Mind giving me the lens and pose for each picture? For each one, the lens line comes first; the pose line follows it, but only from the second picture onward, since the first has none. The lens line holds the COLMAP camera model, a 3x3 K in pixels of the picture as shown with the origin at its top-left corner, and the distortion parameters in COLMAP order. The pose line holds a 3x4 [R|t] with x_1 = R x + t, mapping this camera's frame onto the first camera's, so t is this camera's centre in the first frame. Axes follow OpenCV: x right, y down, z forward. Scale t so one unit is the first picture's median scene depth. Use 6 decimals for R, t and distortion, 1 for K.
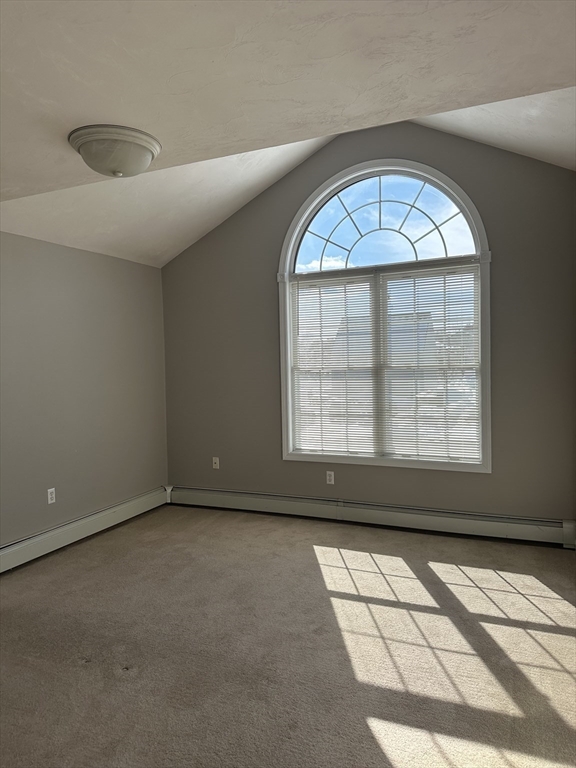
lens RADIAL K [[538.1, 0, 287.3], [0, 538.1, 380.7], [0, 0, 1]] dist [0.029734, -0.008060]
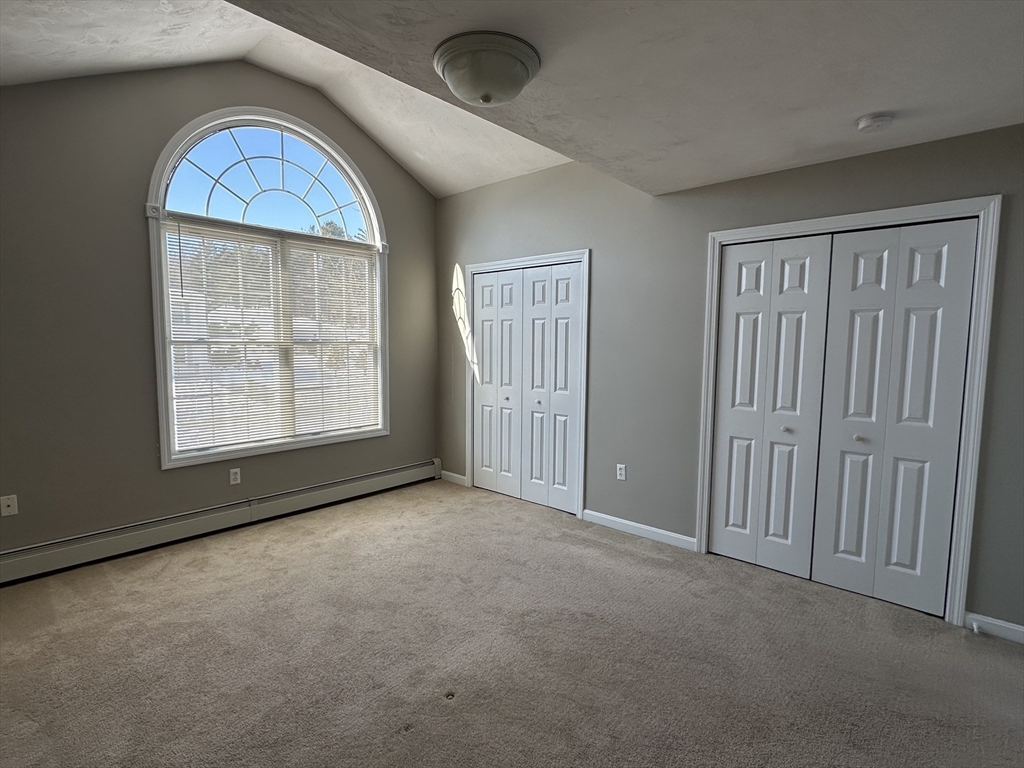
lens RADIAL K [[503.2, 0, 510.7], [0, 503.2, 389.4], [0, 0, 1]] dist [-0.003836, -0.000565]
pose [[0.319657, -0.058614, 0.945719, -0.521663], [0.028779, 0.998225, 0.052141, 0.020770], [-0.947096, 0.010549, 0.320776, 0.367857]]
